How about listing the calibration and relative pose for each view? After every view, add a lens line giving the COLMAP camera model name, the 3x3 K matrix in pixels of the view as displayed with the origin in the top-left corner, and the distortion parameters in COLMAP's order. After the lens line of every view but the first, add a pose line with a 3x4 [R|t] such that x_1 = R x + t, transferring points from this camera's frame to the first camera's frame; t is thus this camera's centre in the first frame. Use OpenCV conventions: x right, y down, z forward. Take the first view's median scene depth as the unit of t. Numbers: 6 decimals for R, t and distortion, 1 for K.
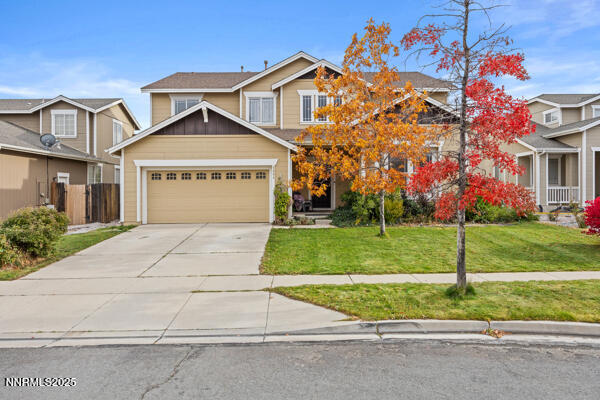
lens RADIAL K [[418.0, 0, 299.9], [0, 418.0, 199.6], [0, 0, 1]] dist [0.000761, 0.000290]
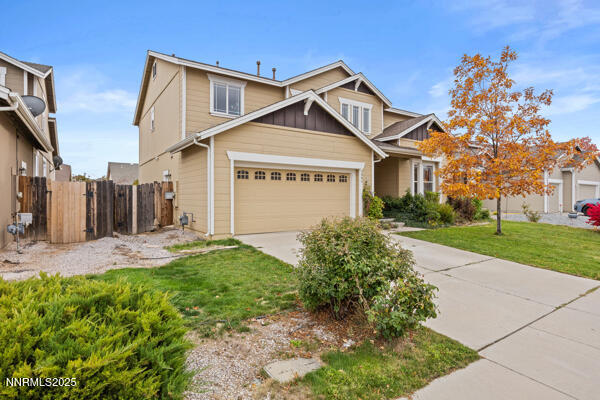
lens RADIAL K [[329.2, 0, 300.3], [0, 329.2, 201.1], [0, 0, 1]] dist [-0.018773, 0.000158]
pose [[0.809708, 0.000331, 0.586833, -0.621658], [-0.000662, 1.000000, 0.000350, -0.005855], [-0.586833, -0.000672, 0.809708, 0.438394]]
